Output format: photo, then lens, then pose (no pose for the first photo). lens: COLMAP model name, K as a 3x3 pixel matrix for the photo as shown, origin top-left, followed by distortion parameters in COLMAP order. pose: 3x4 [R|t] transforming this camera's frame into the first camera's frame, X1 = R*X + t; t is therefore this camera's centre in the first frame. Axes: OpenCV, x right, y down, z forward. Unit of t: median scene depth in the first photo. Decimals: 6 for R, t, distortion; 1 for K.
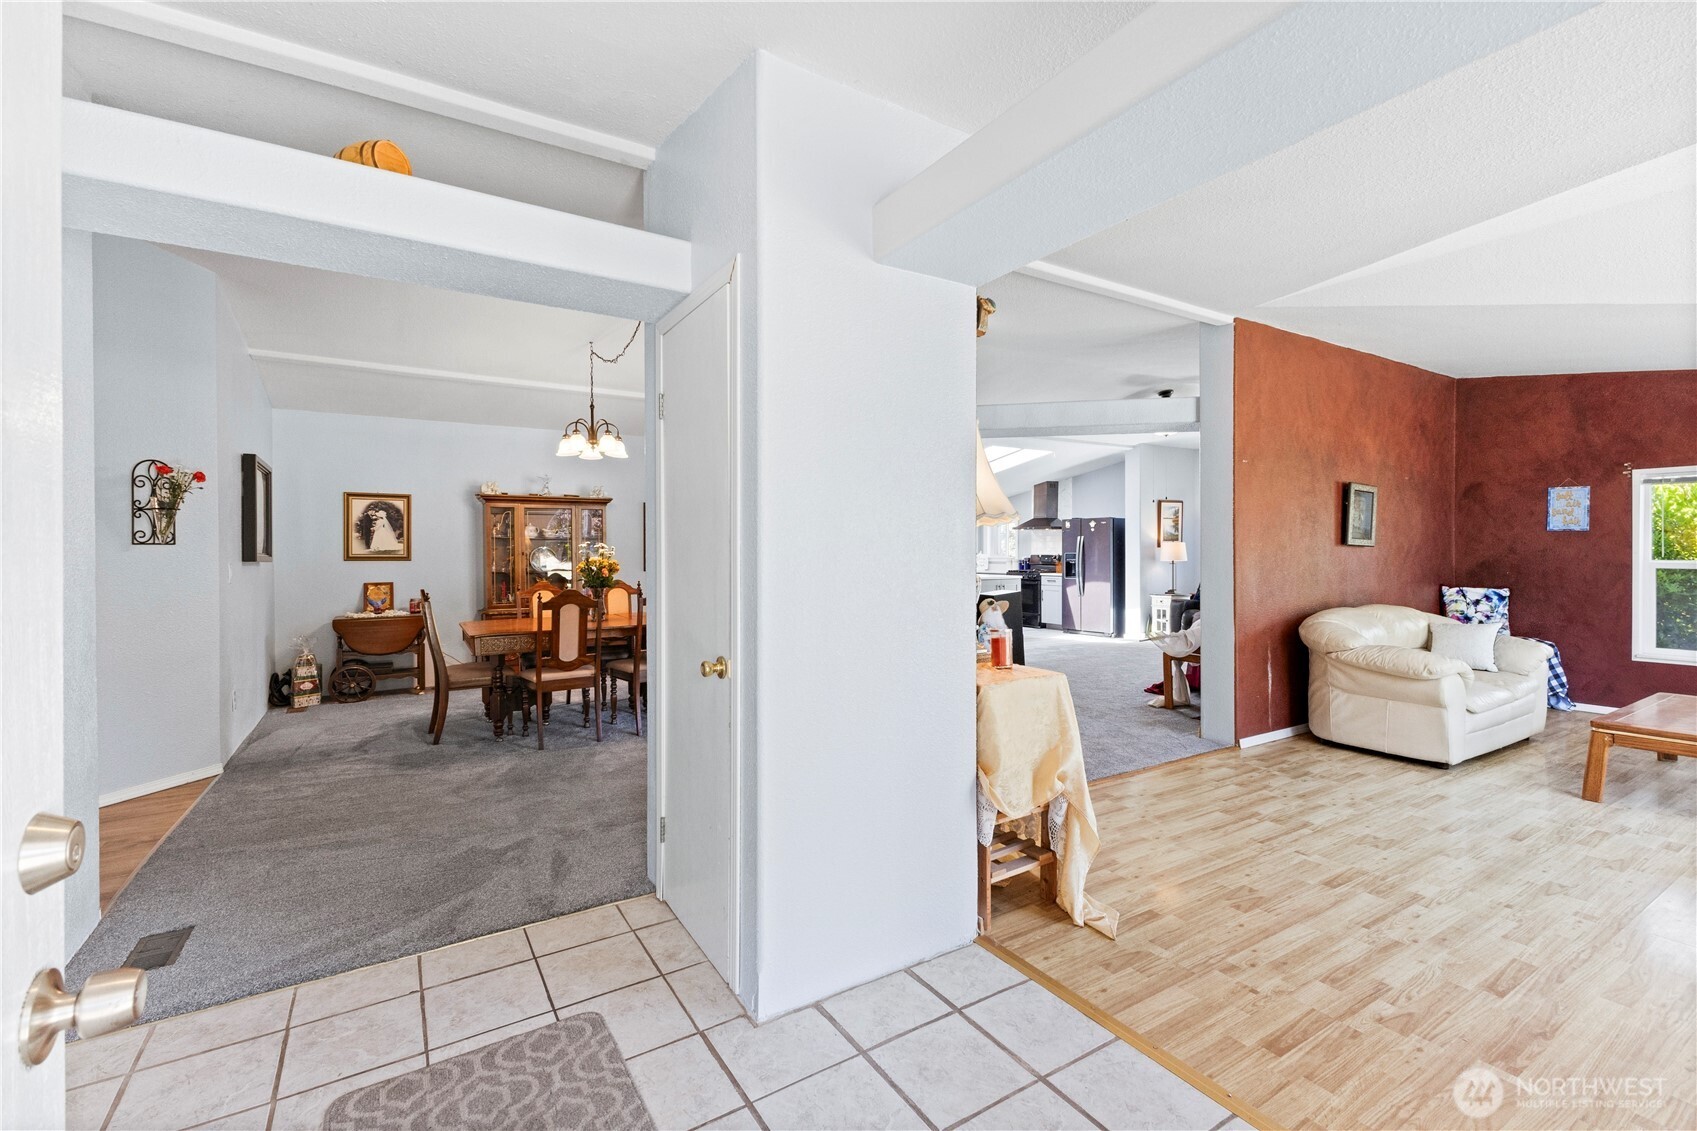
lens RADIAL K [[738.2, 0, 851.4], [0, 738.2, 556.8], [0, 0, 1]] dist [0.009771, -0.000205]
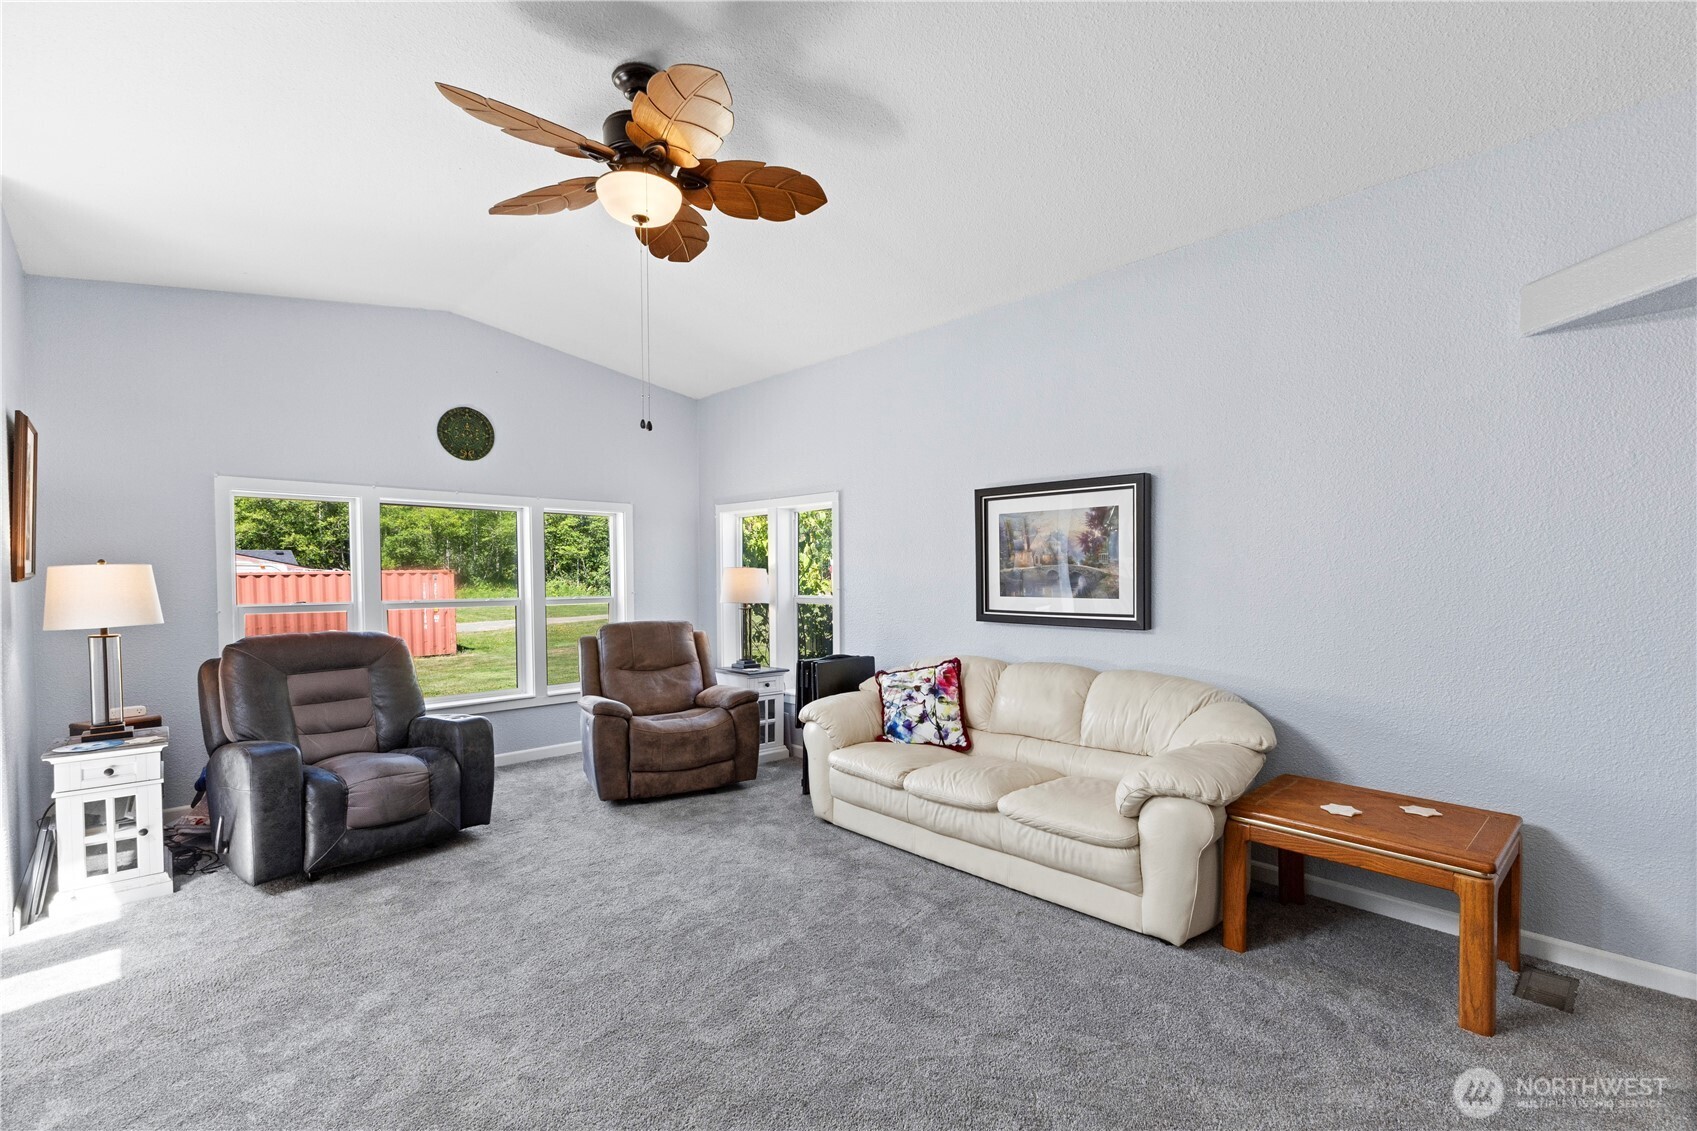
lens RADIAL K [[753.4, 0, 865.2], [0, 753.4, 566.3], [0, 0, 1]] dist [-0.000372, -0.000676]
pose [[-0.218086, 0.012182, 0.975854, 0.118887], [0.009815, 0.999899, -0.010289, -0.021205], [-0.975880, 0.007334, -0.218183, 1.327602]]
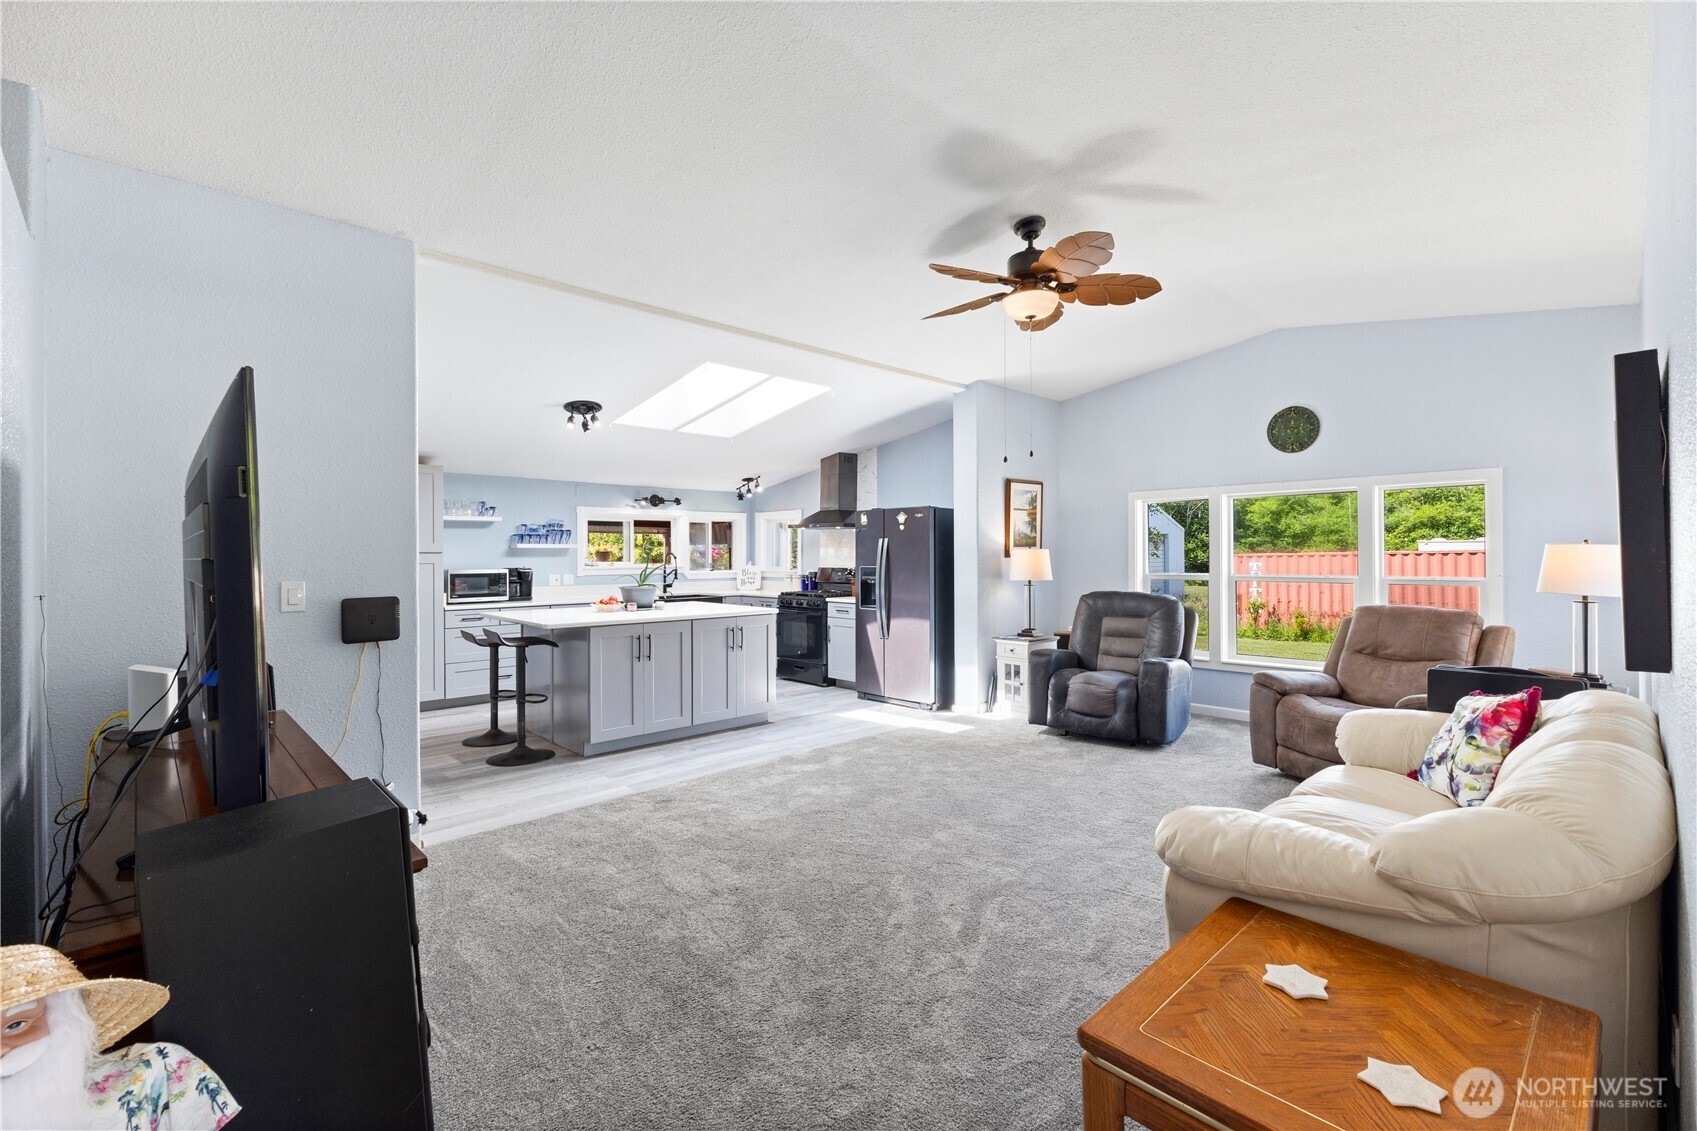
lens RADIAL K [[738.2, 0, 851.4], [0, 738.2, 556.8], [0, 0, 1]] dist [0.009771, -0.000205]
pose [[0.979011, 0.000068, 0.203808, 0.300256], [0.001375, 0.999975, -0.006940, -0.016192], [-0.203803, 0.007075, 0.978986, 0.775727]]
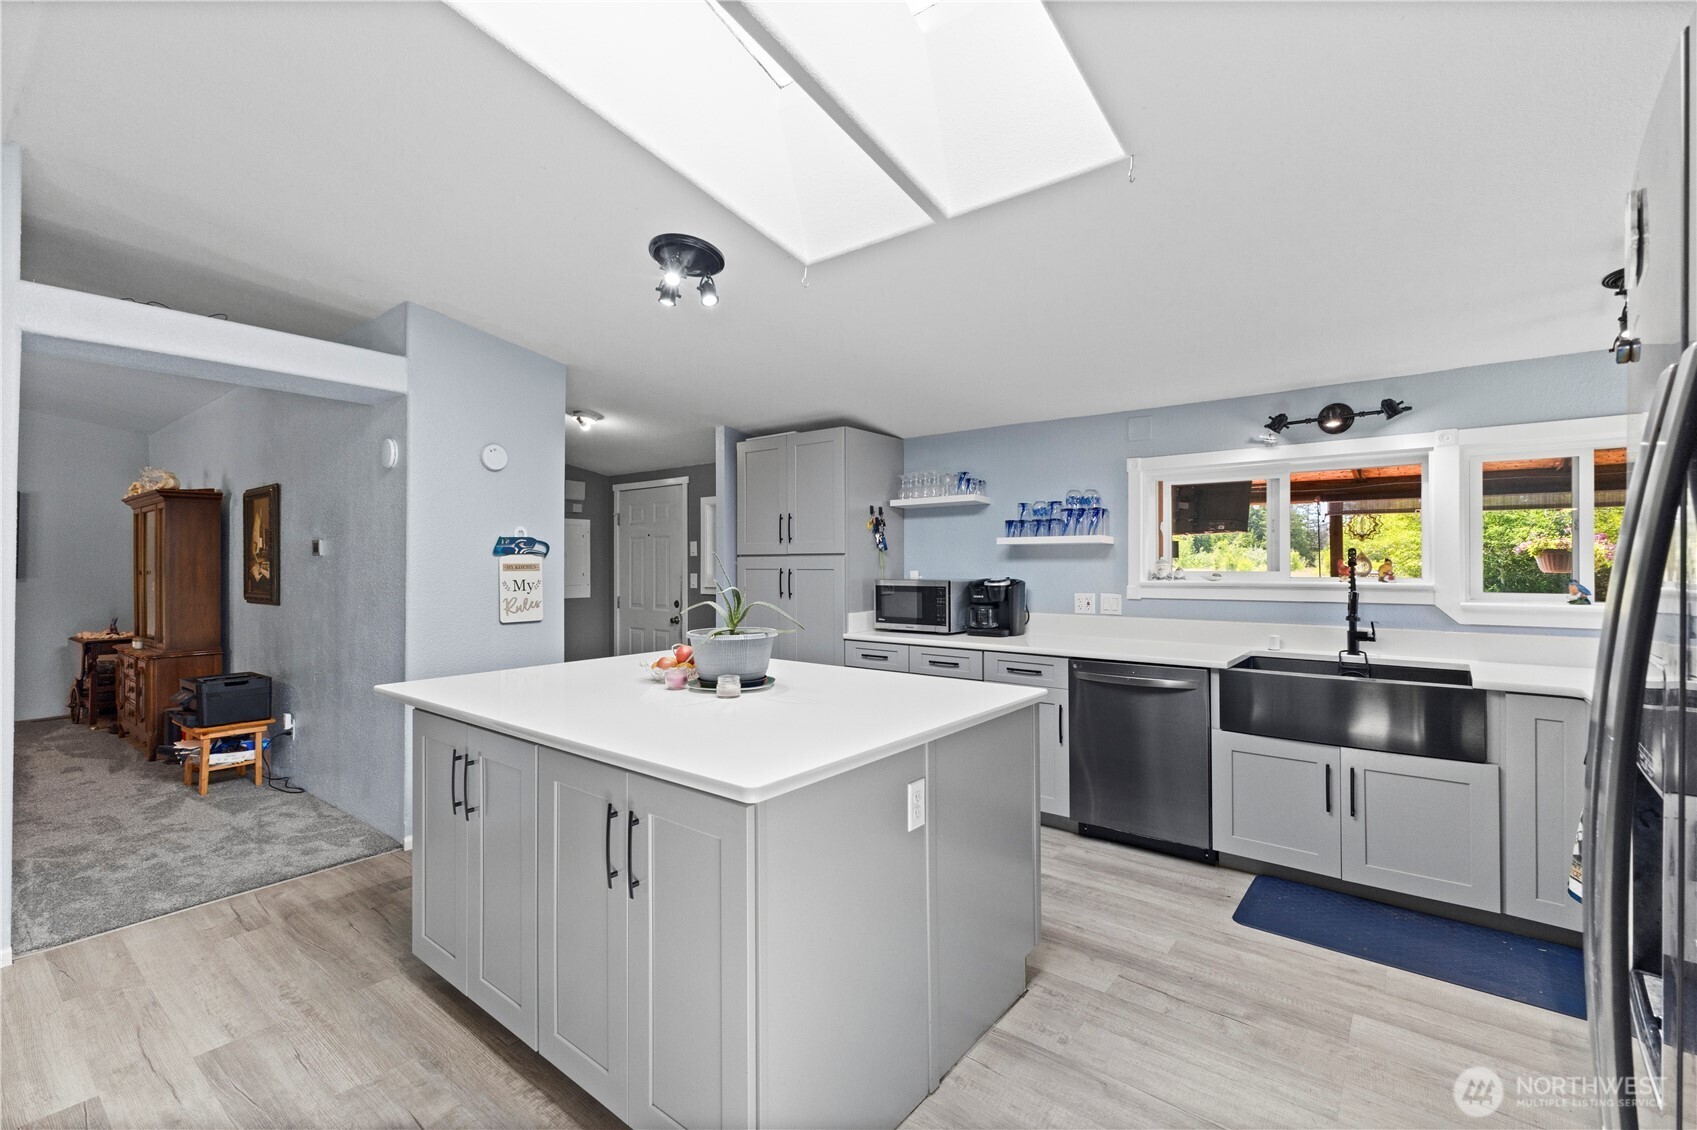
lens RADIAL K [[738.2, 0, 851.4], [0, 738.2, 556.3], [0, 0, 1]] dist [0.009771, -0.000205]
pose [[0.337278, -0.001014, -0.941405, 0.626665], [-0.004022, 0.999989, -0.002517, -0.026311], [0.941397, 0.004635, 0.337270, 1.696284]]
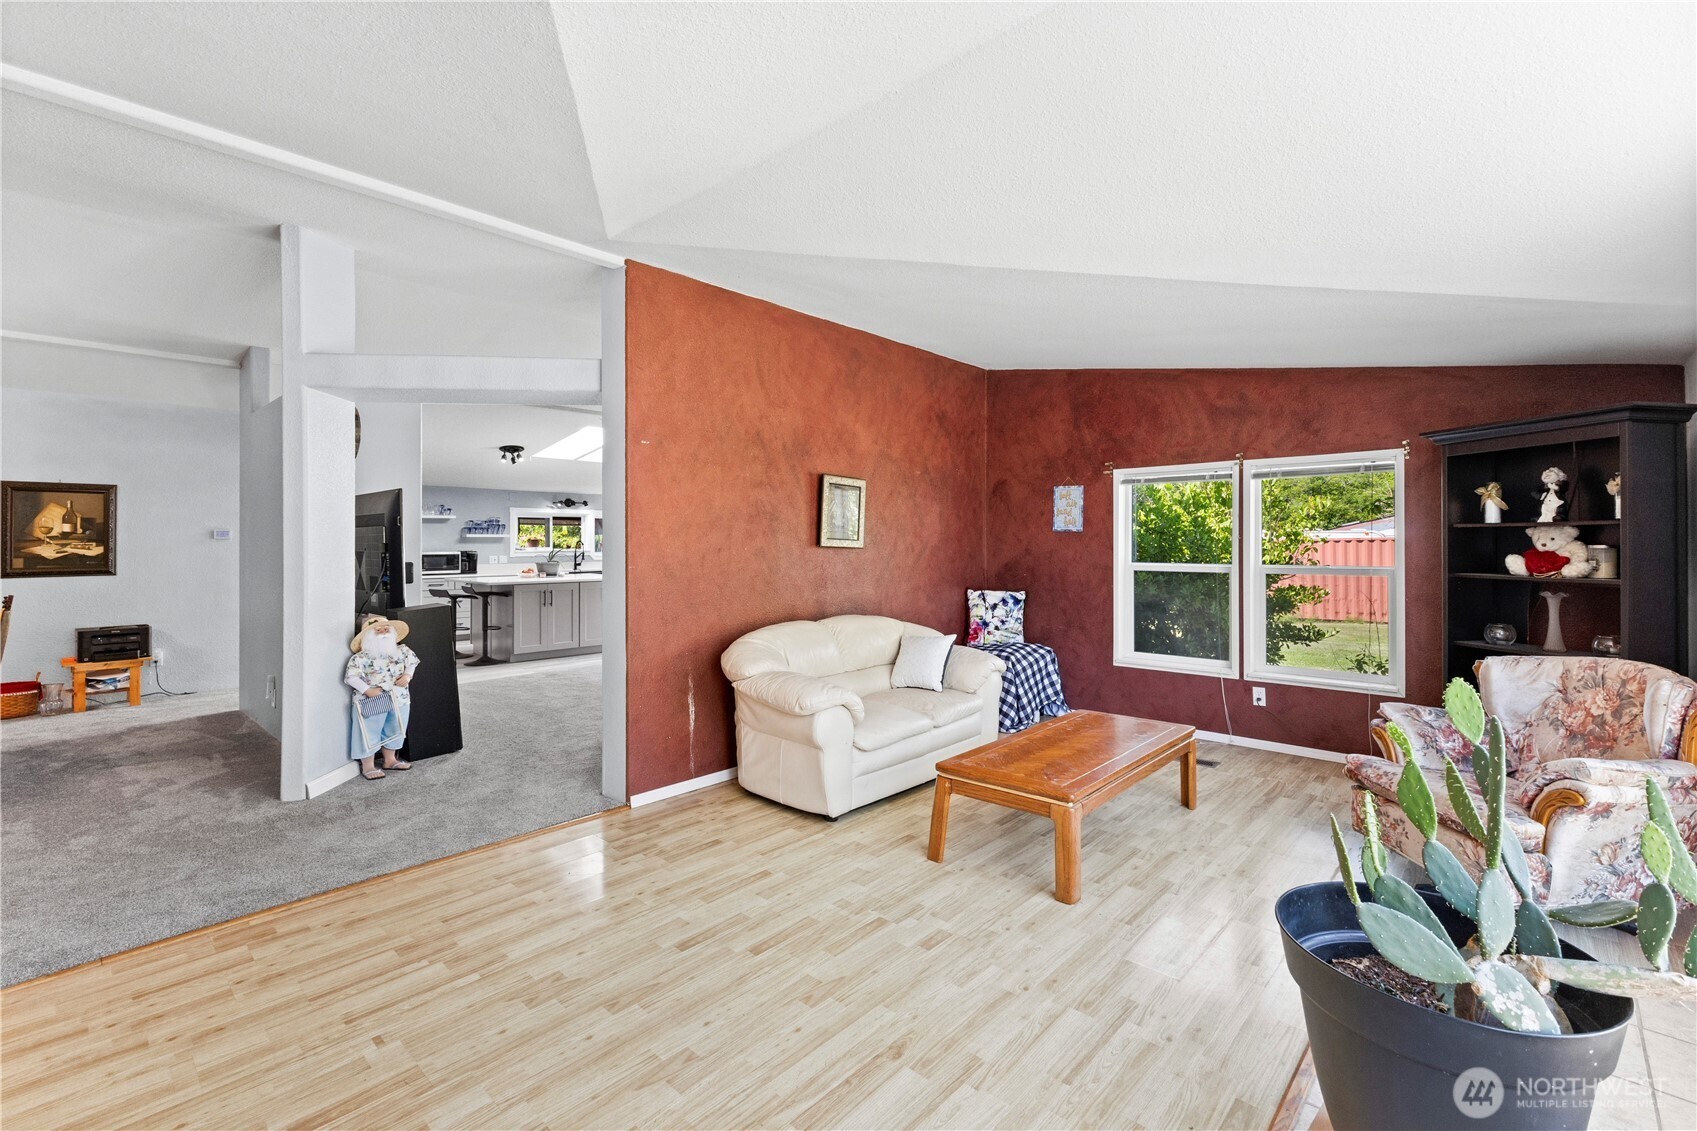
lens RADIAL K [[746.4, 0, 849.0], [0, 746.4, 542.4], [0, 0, 1]] dist [0.010486, -0.000003]
pose [[0.965147, 0.002633, 0.261695, 0.419430], [-0.000226, 0.999957, -0.009228, -0.011377], [-0.261708, 0.008847, 0.965106, 0.135132]]
